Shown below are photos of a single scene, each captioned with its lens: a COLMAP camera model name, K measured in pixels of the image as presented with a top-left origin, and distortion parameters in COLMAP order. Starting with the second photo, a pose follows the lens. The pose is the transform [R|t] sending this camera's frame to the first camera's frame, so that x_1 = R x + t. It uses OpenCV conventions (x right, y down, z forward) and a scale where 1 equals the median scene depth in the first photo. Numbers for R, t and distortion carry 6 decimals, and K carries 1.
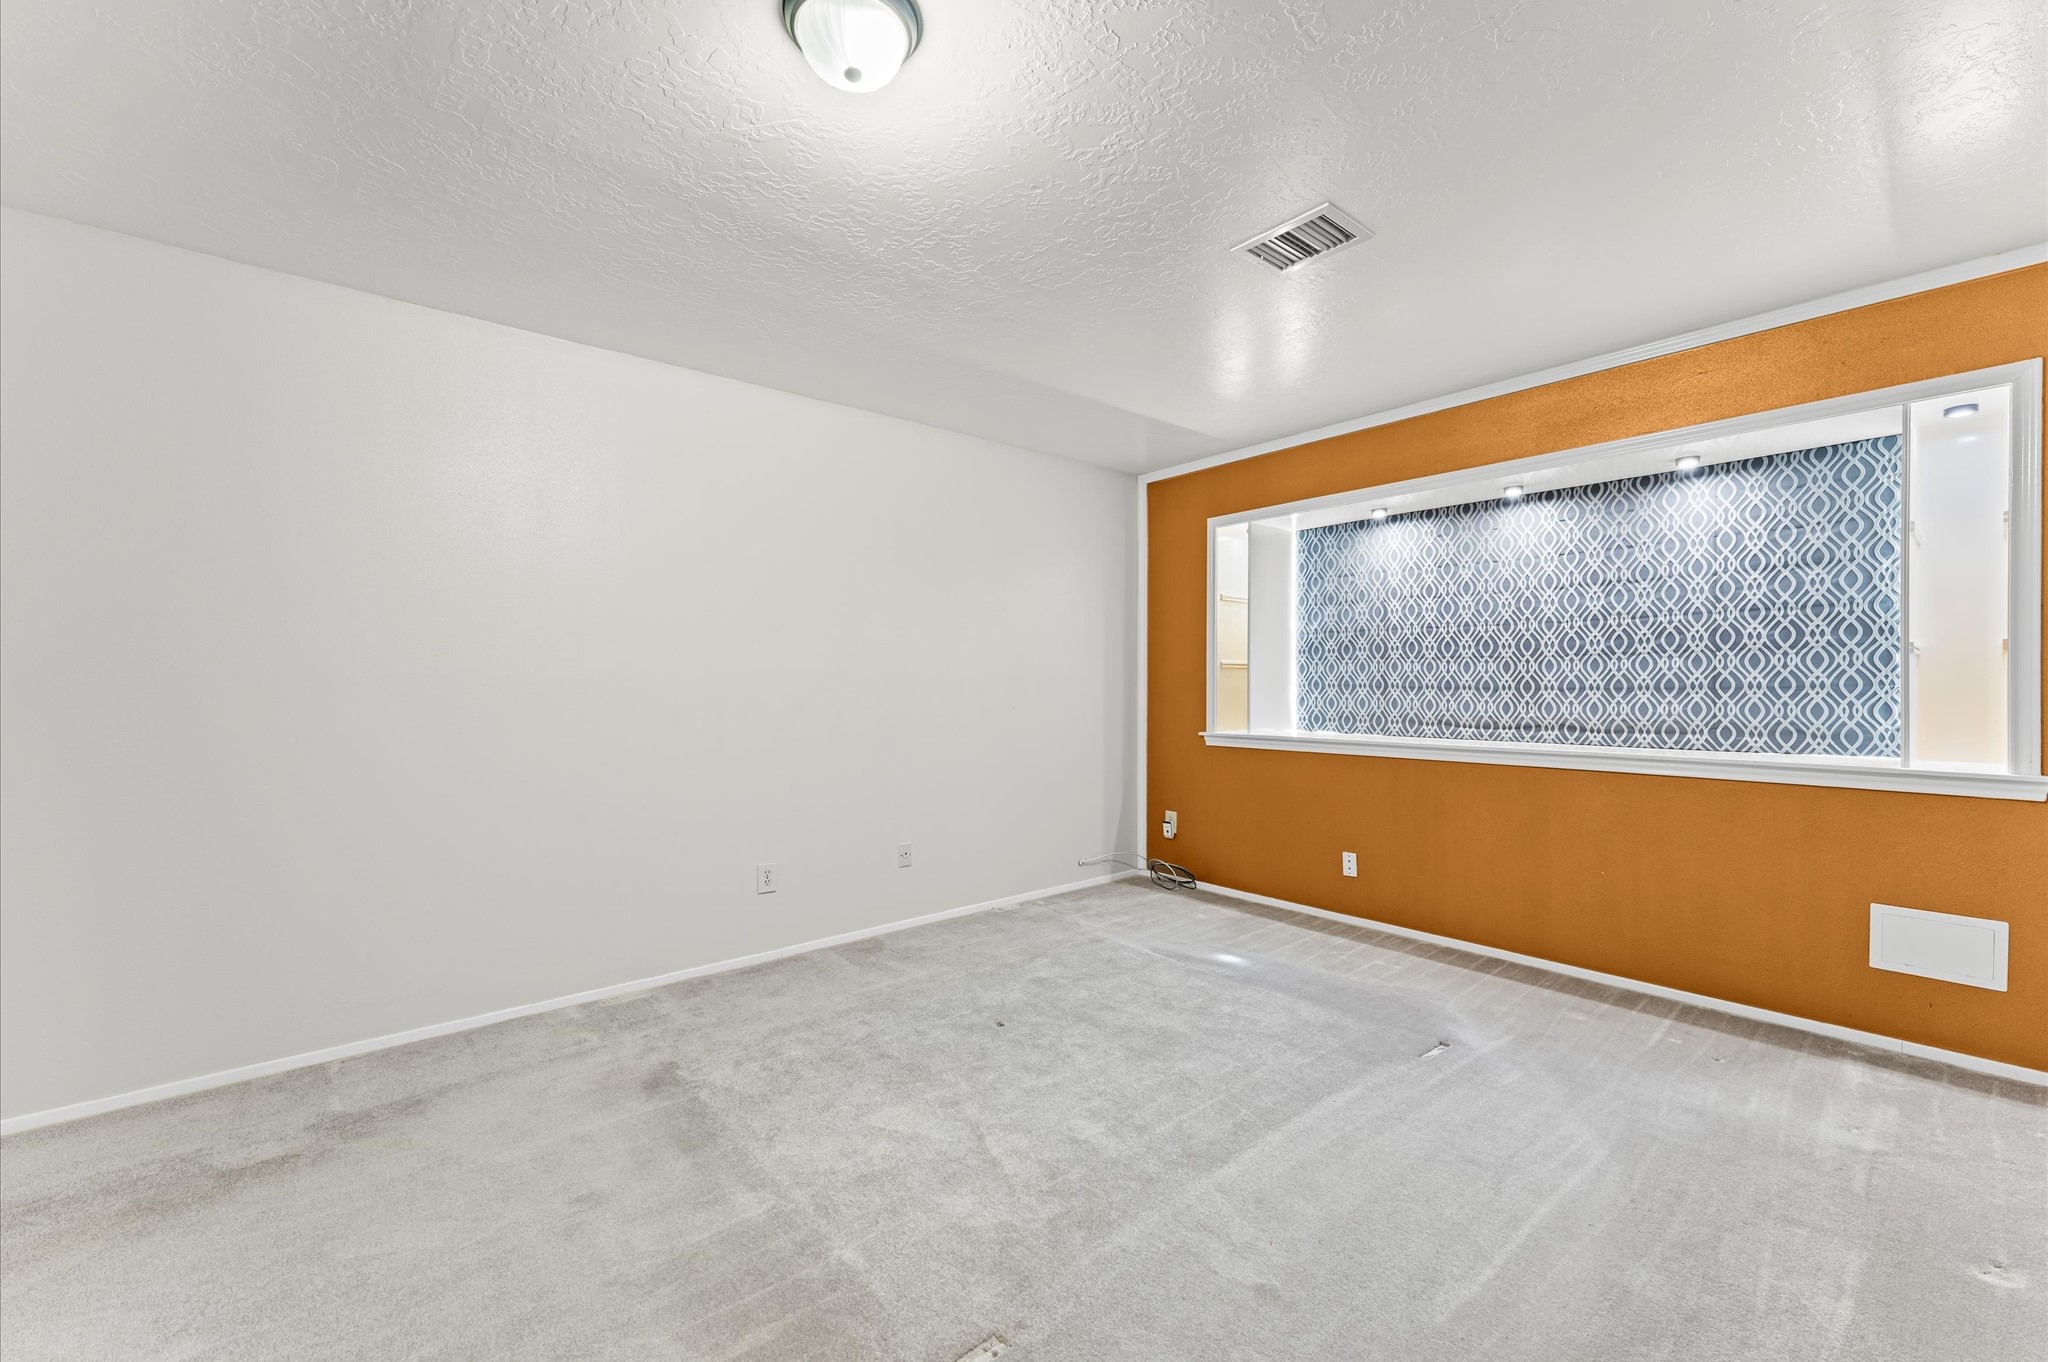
lens RADIAL K [[820.3, 0, 1025.9], [0, 820.3, 686.0], [0, 0, 1]] dist [0.003179, -0.001490]
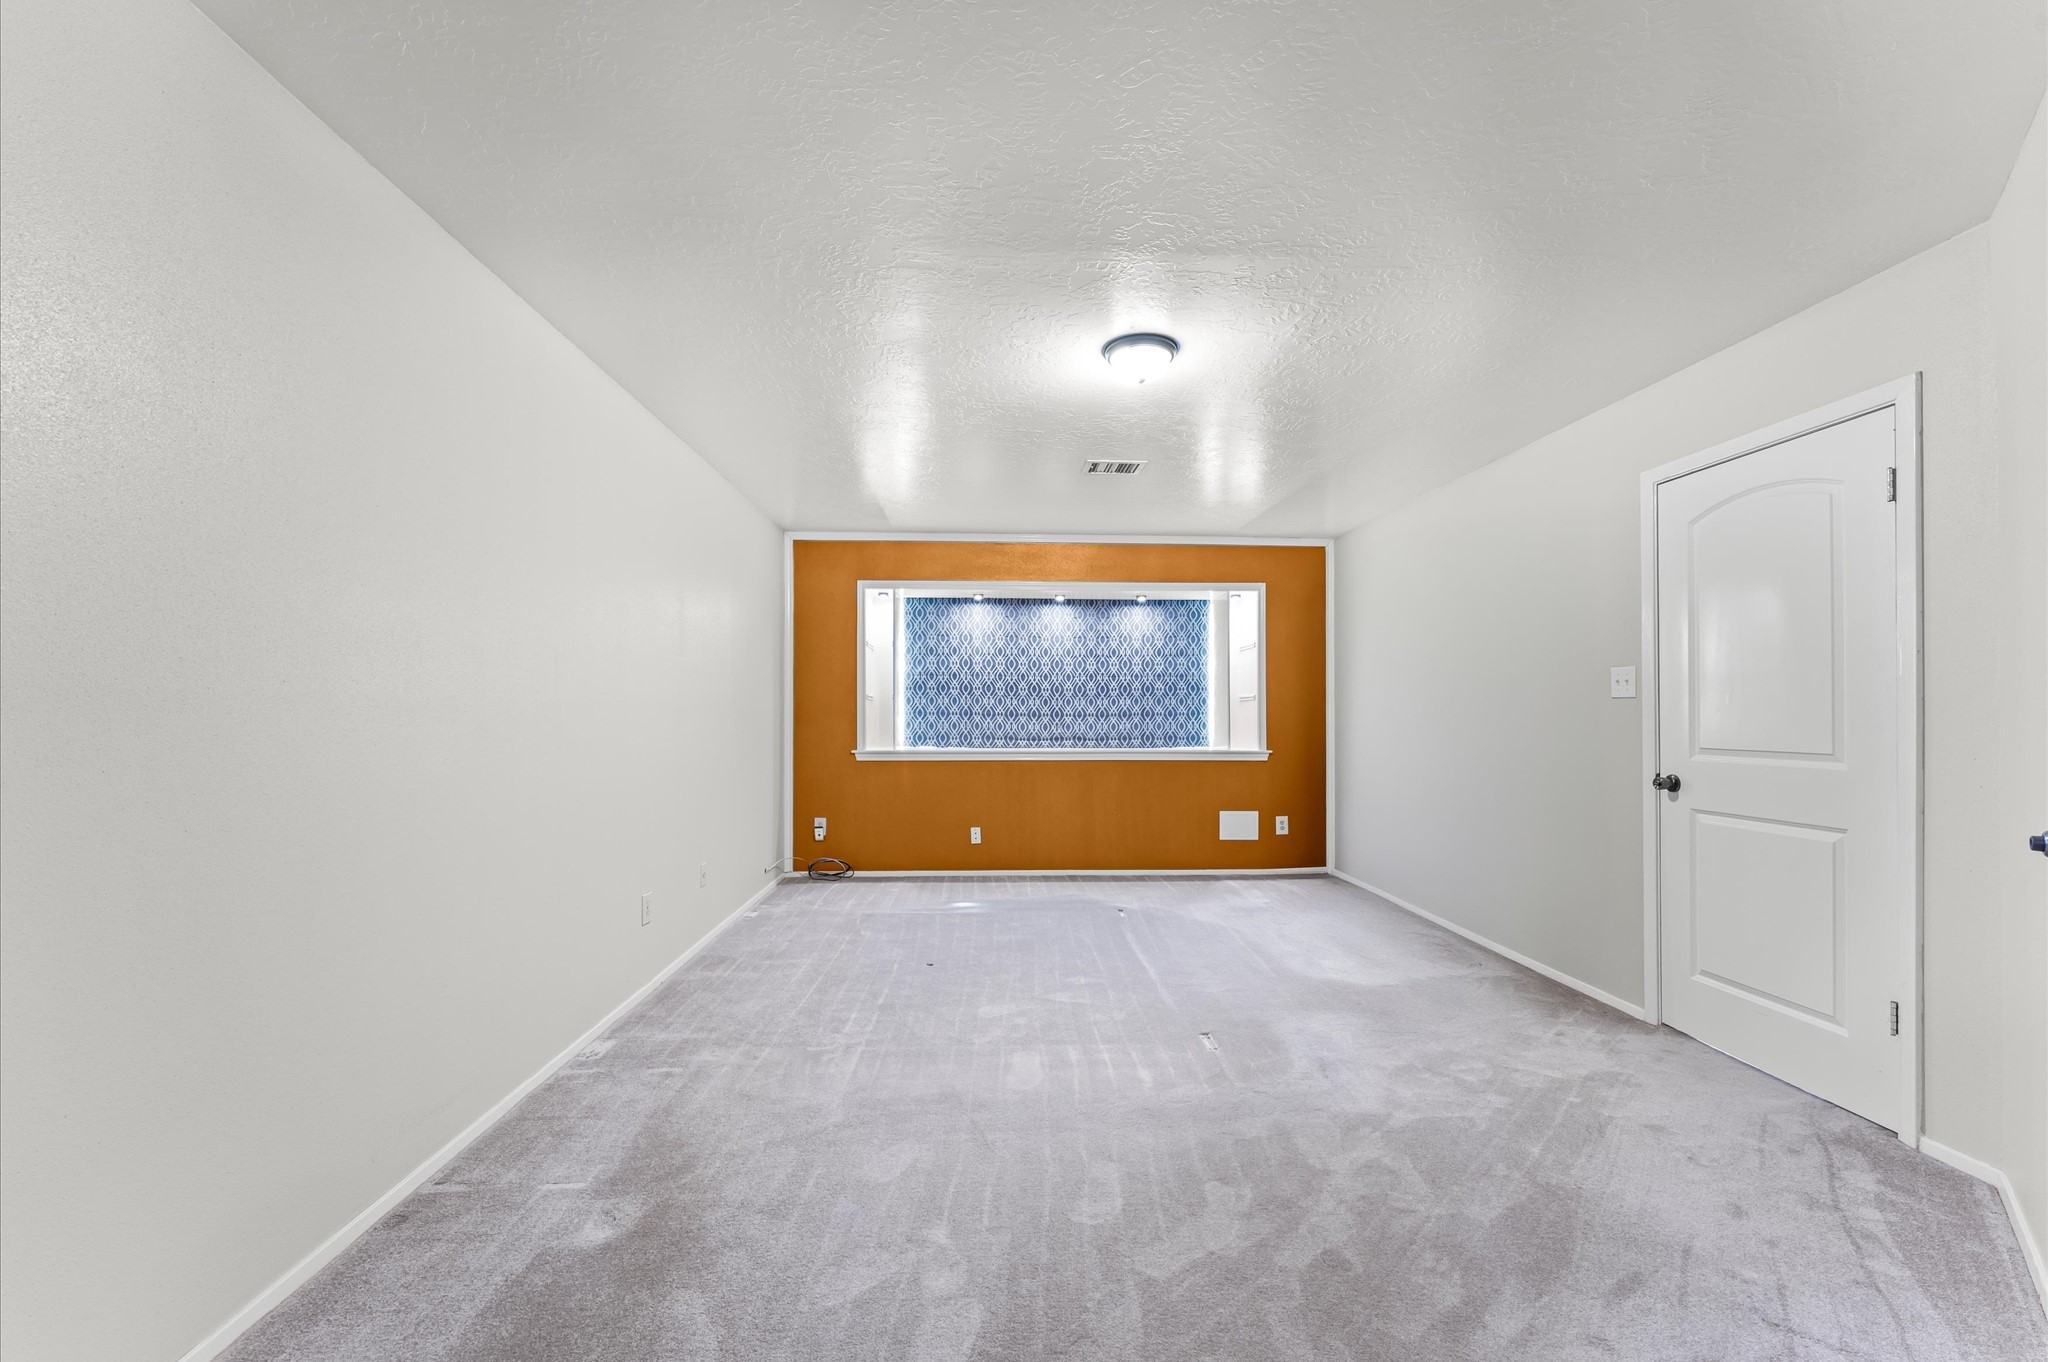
lens RADIAL K [[820.3, 0, 1019.6], [0, 820.3, 702.5], [0, 0, 1]] dist [0.003179, -0.001490]
pose [[0.611566, 0.011452, 0.791111, -0.743006], [-0.002474, 0.999918, -0.012562, -0.002190], [-0.791190, 0.005725, 0.611544, 0.039077]]
